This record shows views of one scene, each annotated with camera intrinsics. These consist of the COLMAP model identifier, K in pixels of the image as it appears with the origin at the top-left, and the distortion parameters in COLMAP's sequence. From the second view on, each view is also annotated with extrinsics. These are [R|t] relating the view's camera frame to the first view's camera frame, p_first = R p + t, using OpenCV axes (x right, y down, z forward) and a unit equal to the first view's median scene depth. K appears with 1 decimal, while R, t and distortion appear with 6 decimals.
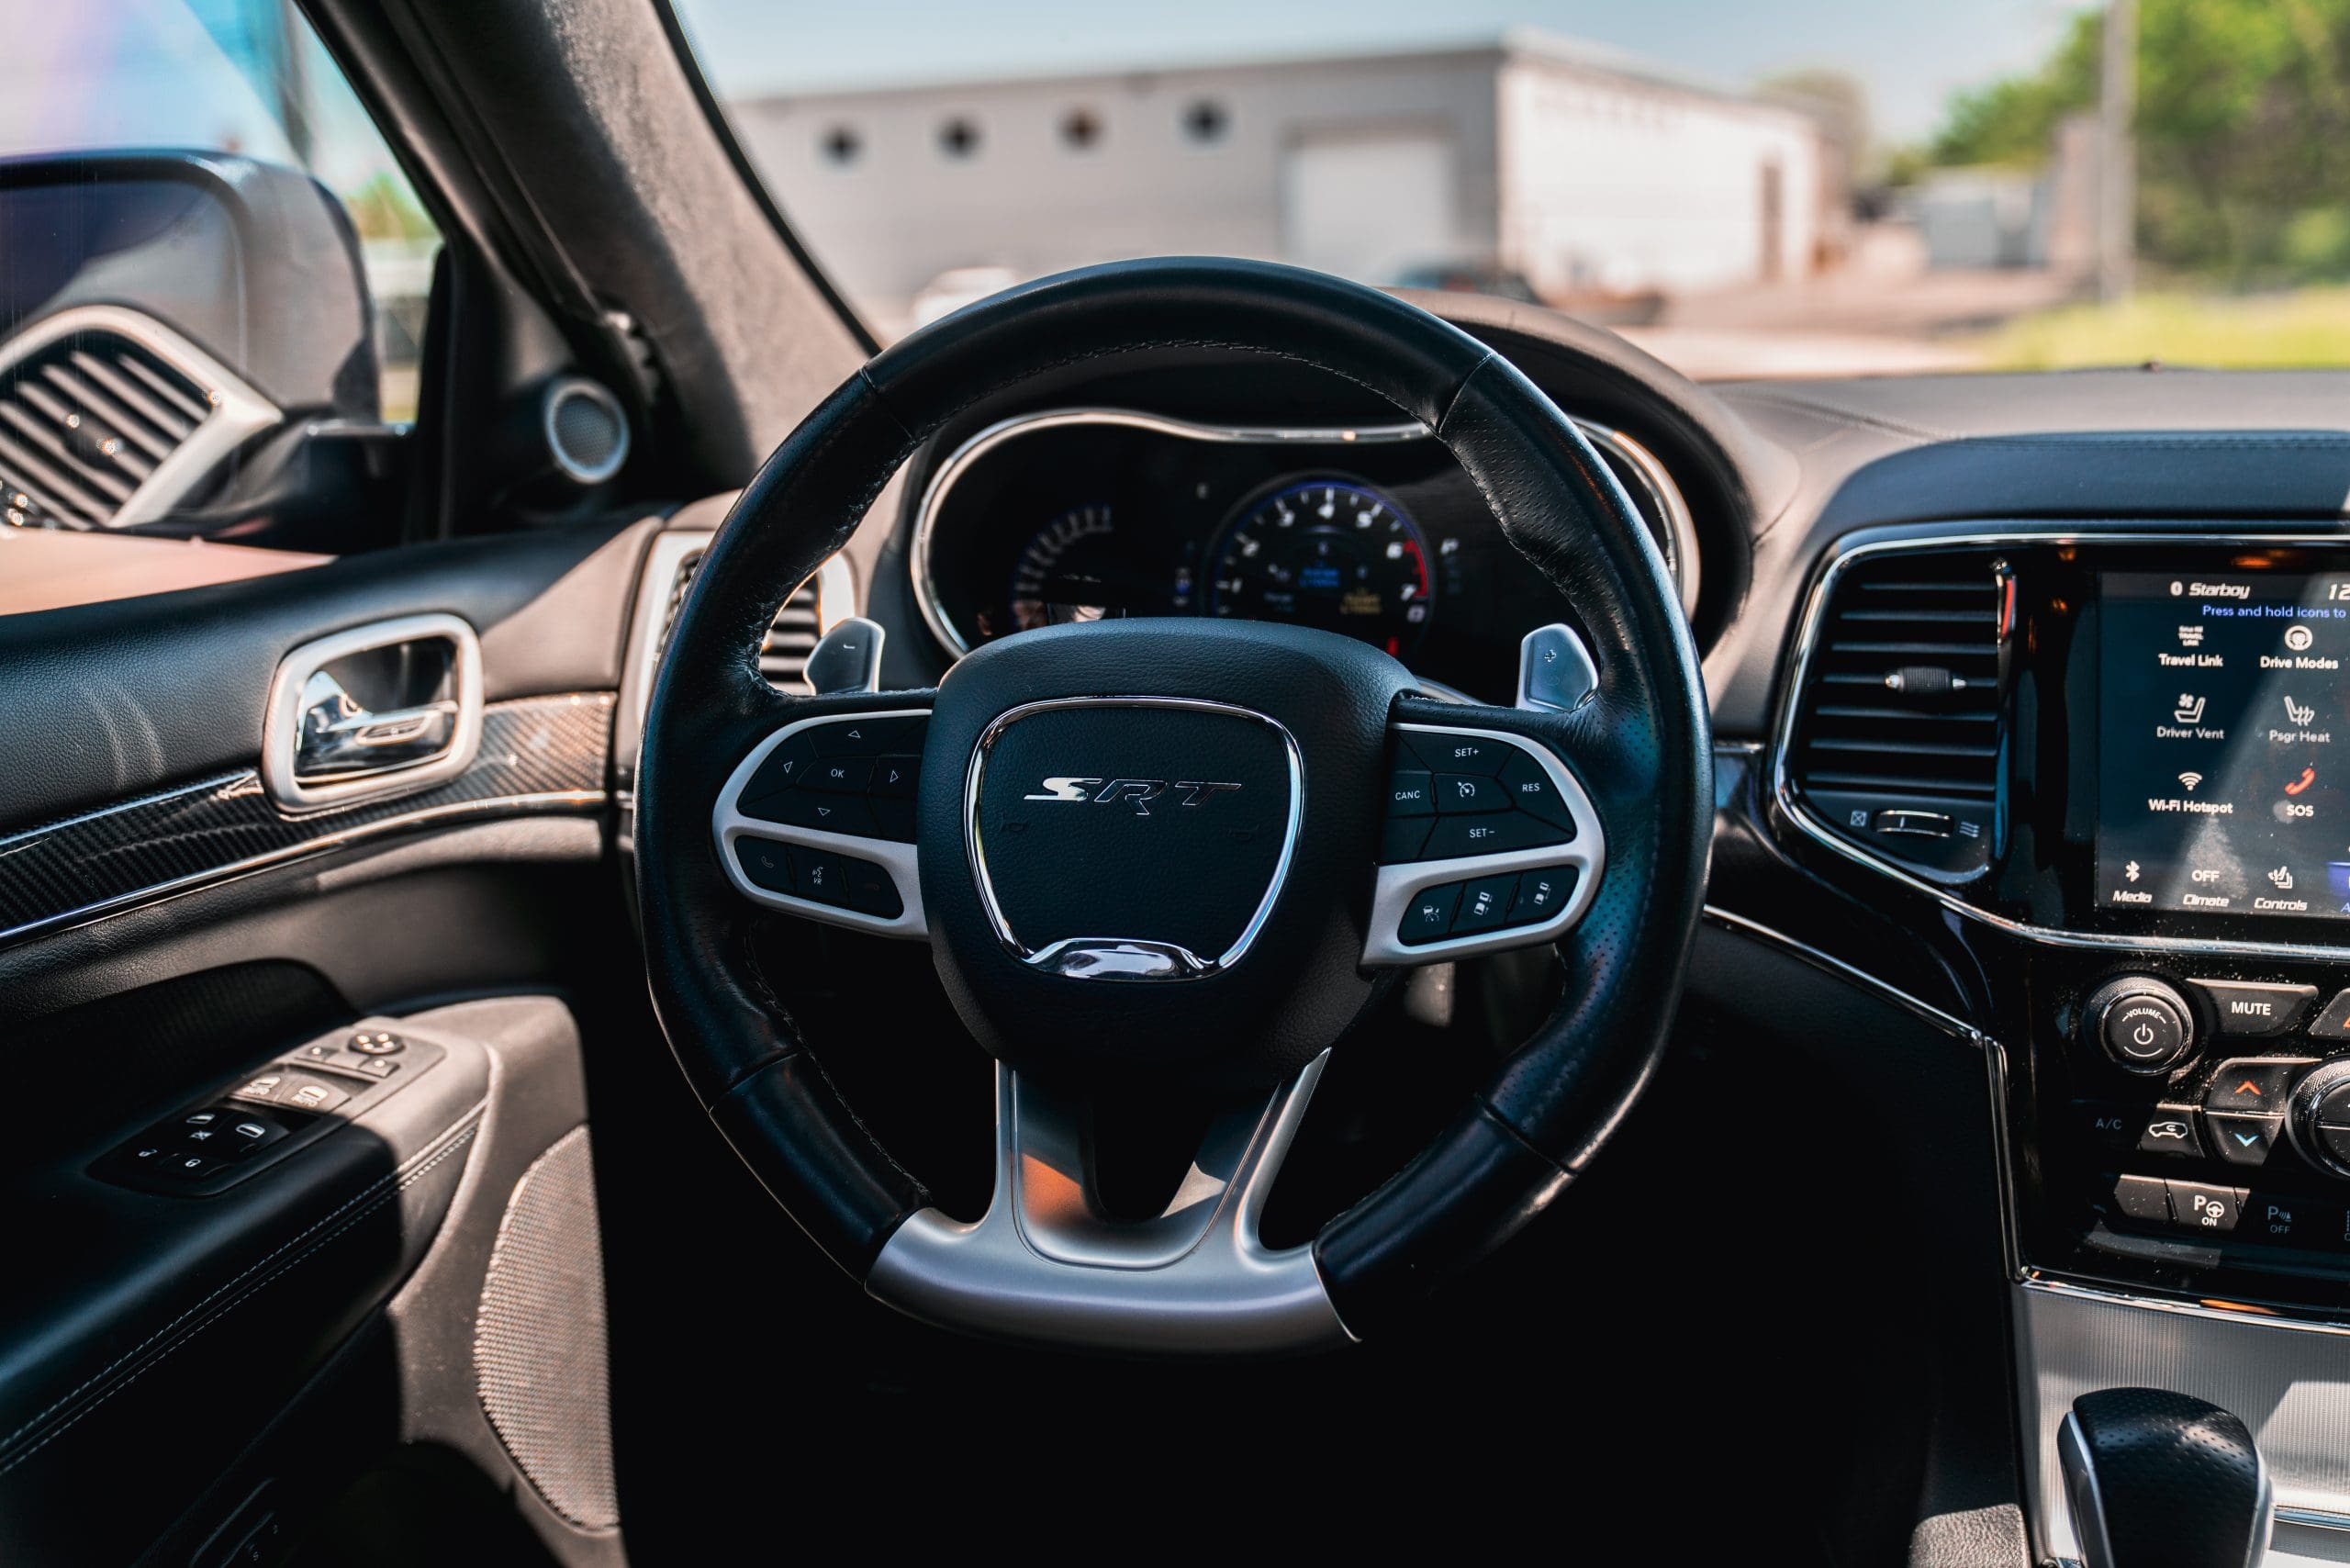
lens RADIAL K [[2319.0, 0, 1175.0], [0, 2319.0, 784.0], [0, 0, 1]] dist [-0.006403, 0.129557]
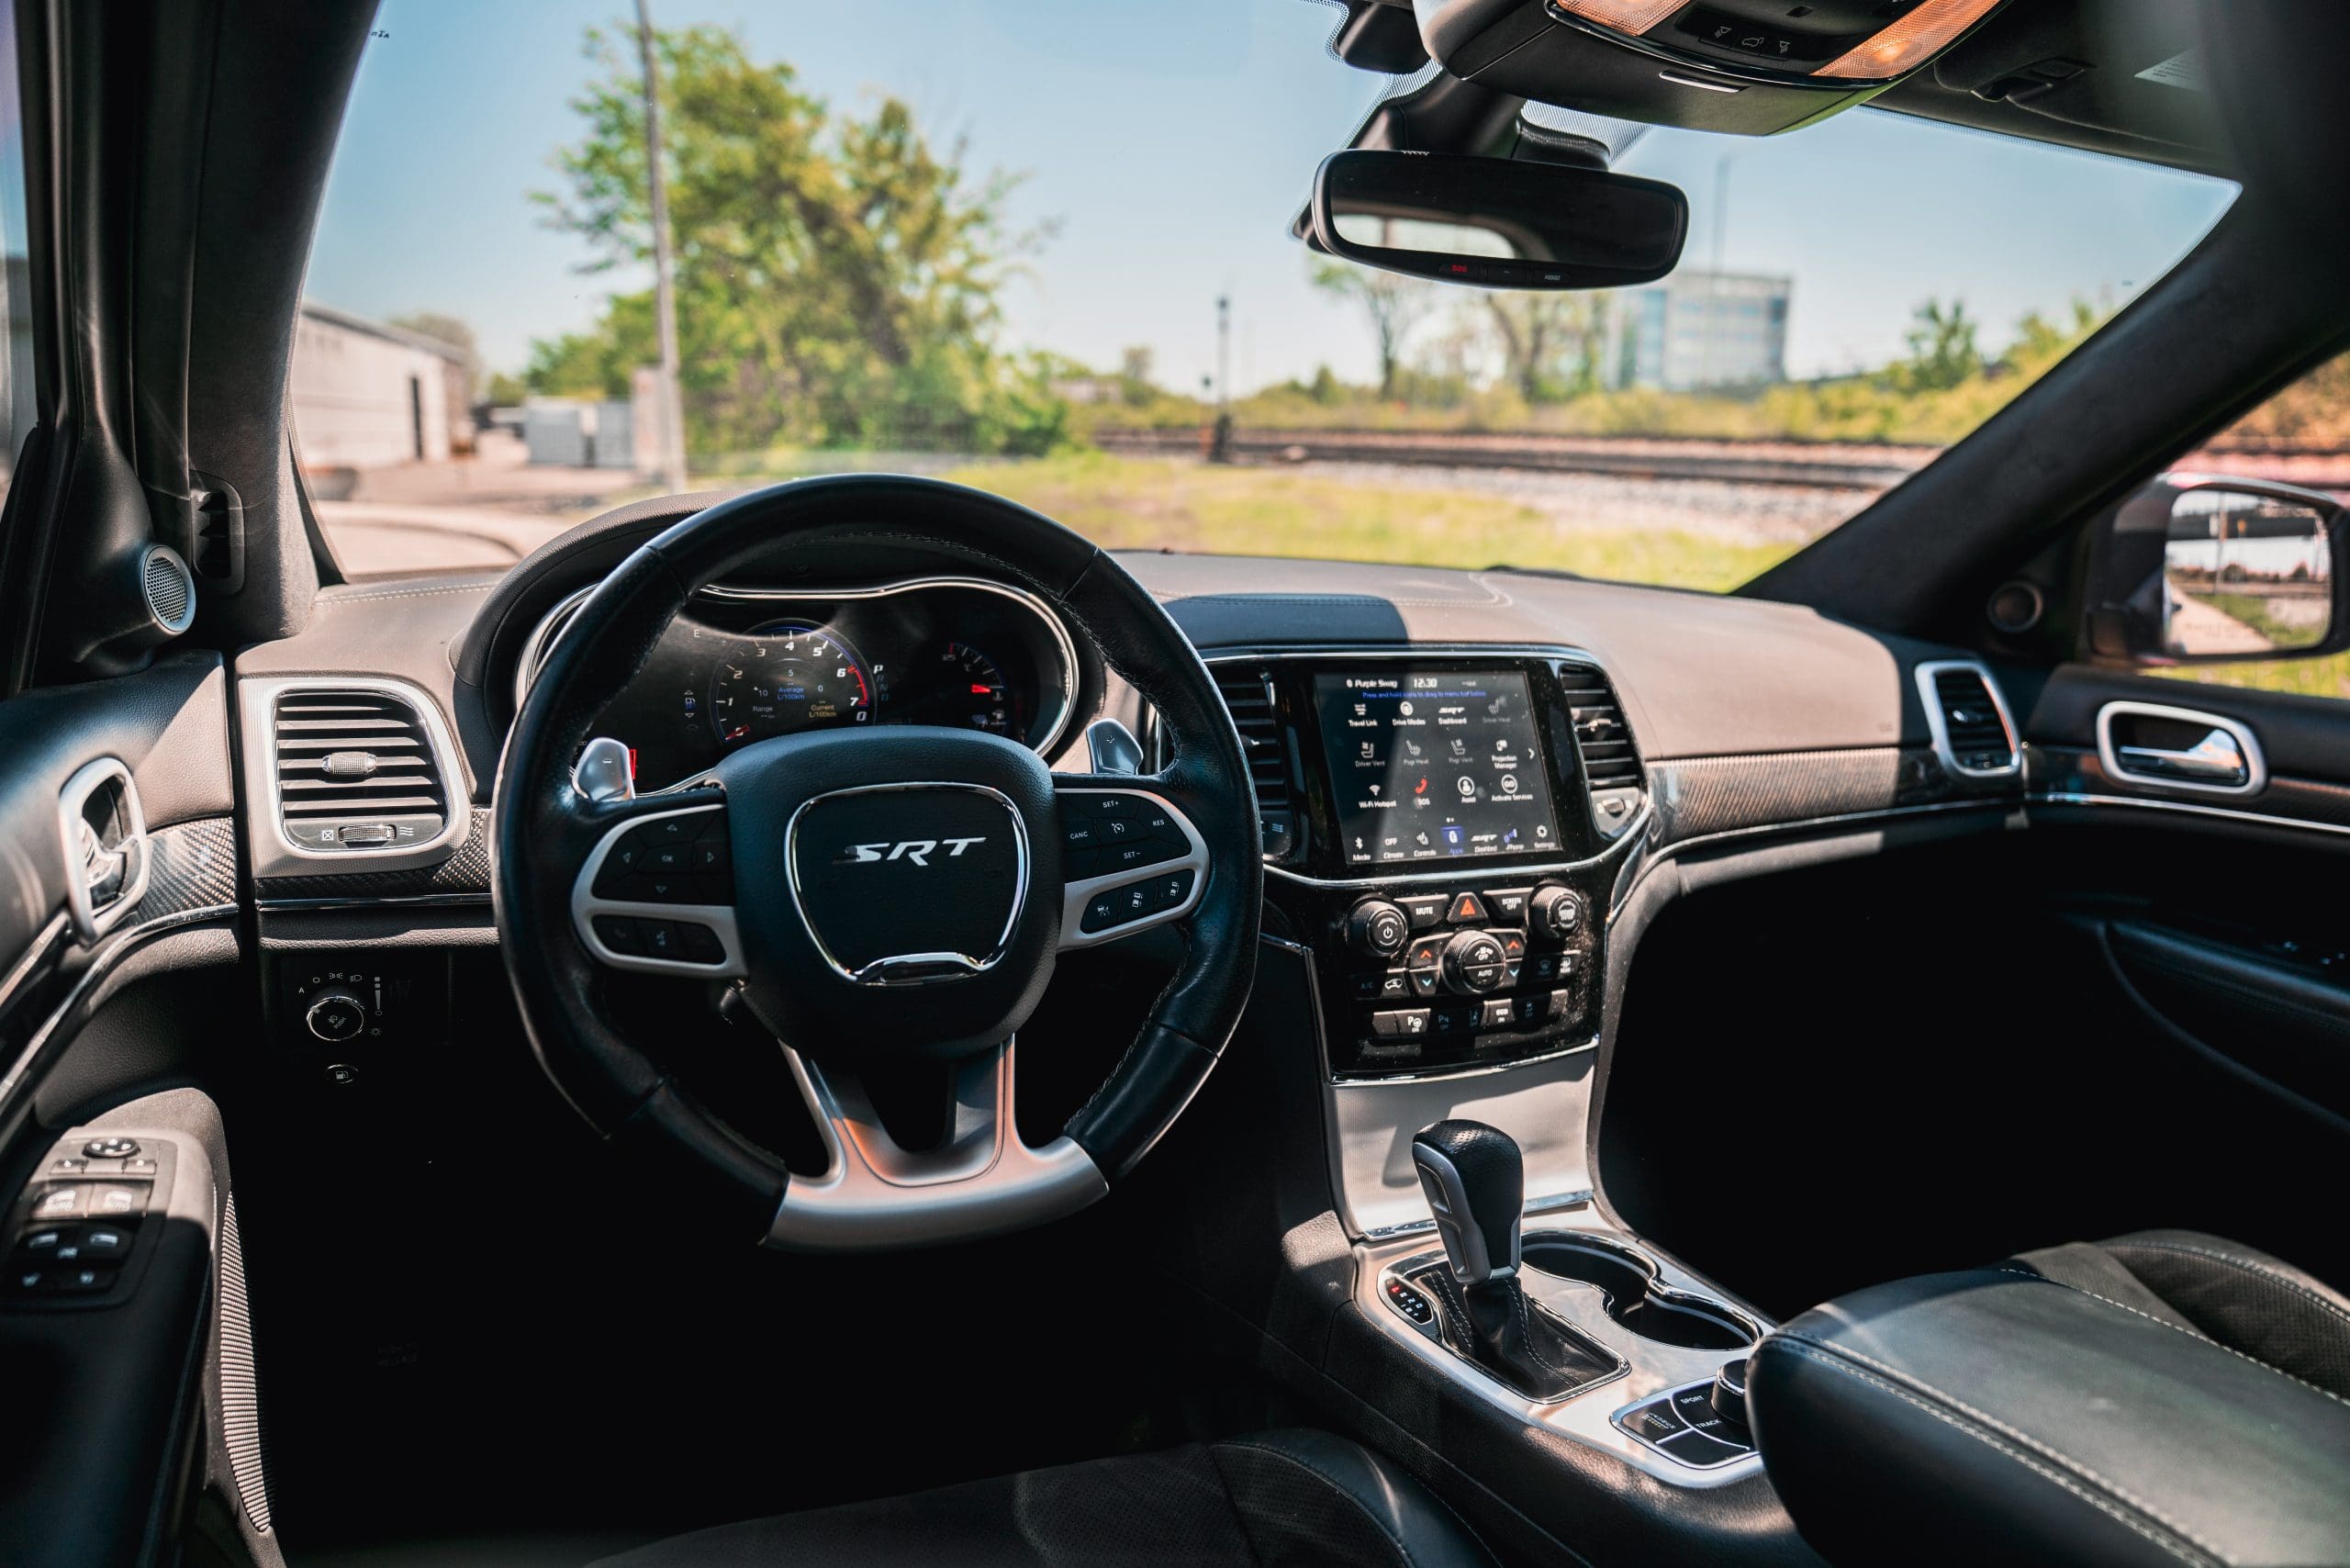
lens RADIAL K [[1618.6, 0, 1175.0], [0, 1618.6, 784.0], [0, 0, 1]] dist [-0.121006, 0.078701]
pose [[0.779100, -0.069388, 0.623048, -0.458262], [0.082779, 0.996540, 0.007471, -0.027919], [-0.621411, 0.045754, 0.782148, 0.119928]]
